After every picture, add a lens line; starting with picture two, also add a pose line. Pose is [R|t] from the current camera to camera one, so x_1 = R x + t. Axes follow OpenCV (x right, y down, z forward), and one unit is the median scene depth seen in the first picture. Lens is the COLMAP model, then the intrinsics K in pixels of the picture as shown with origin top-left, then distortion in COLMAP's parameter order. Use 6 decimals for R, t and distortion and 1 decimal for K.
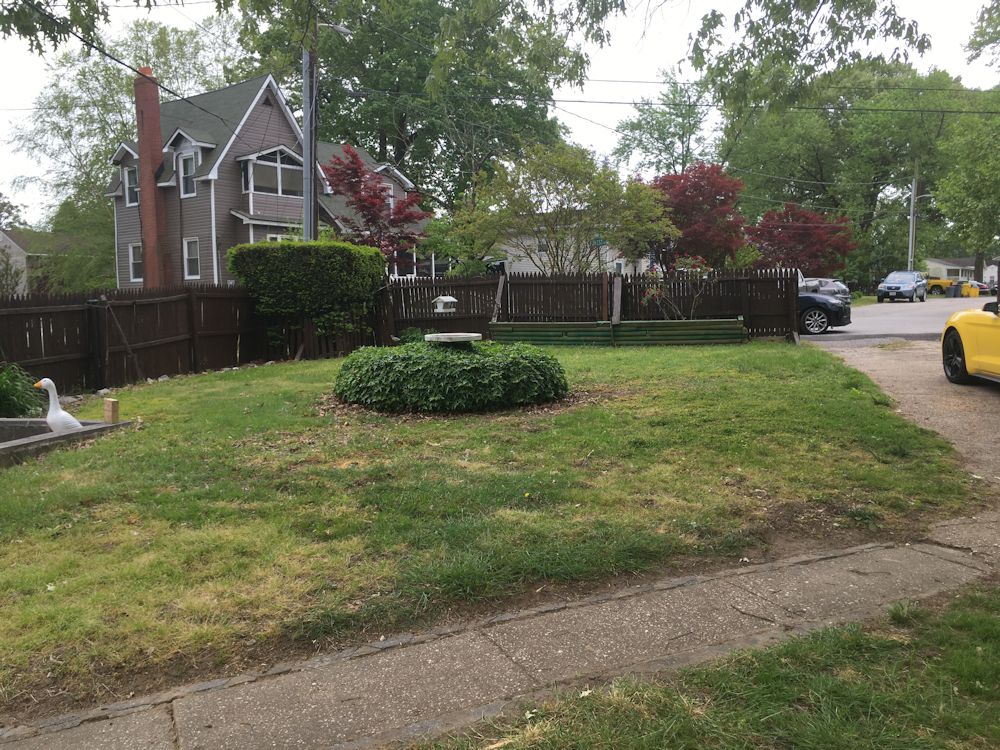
lens RADIAL K [[820.7, 0, 499.8], [0, 820.7, 349.6], [0, 0, 1]] dist [0.094472, -0.162038]
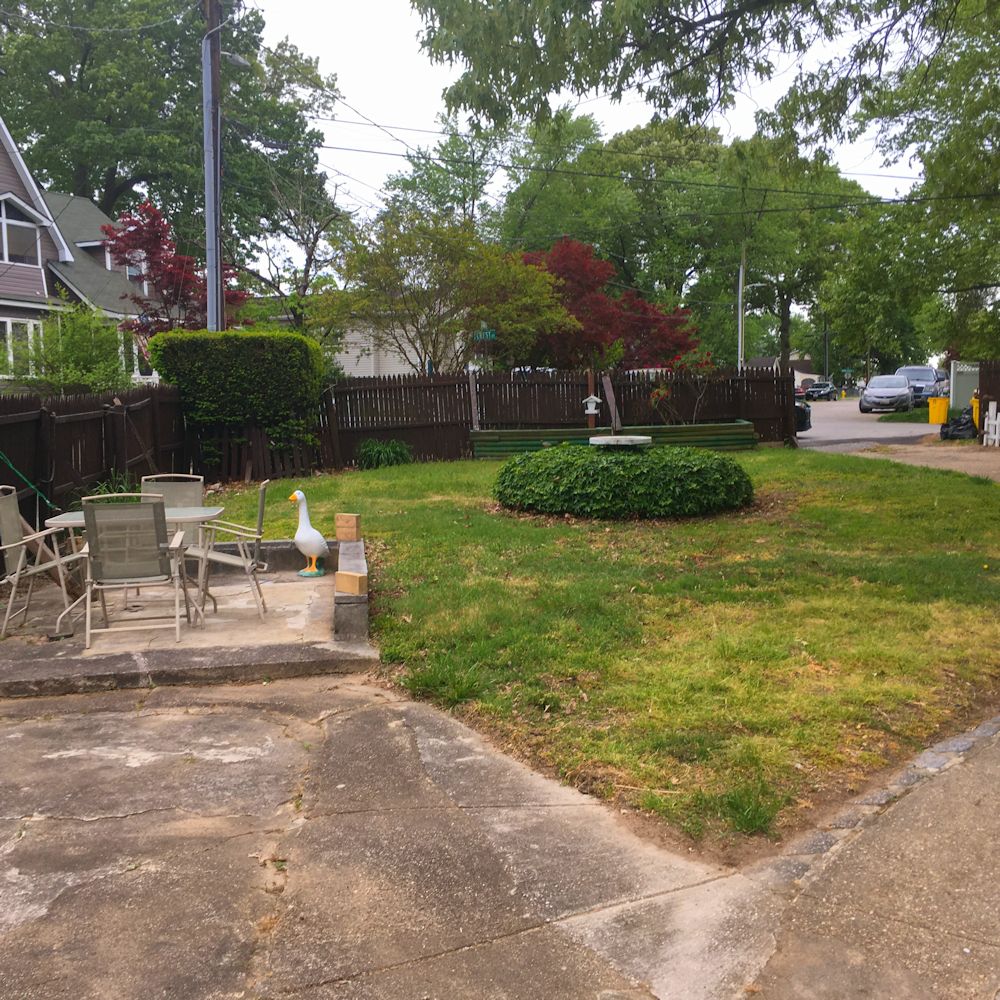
lens RADIAL K [[1156.5, 0, 392.6], [0, 1156.5, 496.0], [0, 0, 1]] dist [0.046040, -0.000234]
pose [[0.956384, -0.028630, 0.290707, -0.244522], [0.025319, 0.999565, 0.015148, 0.007639], [-0.291014, -0.007127, 0.956692, -0.057580]]
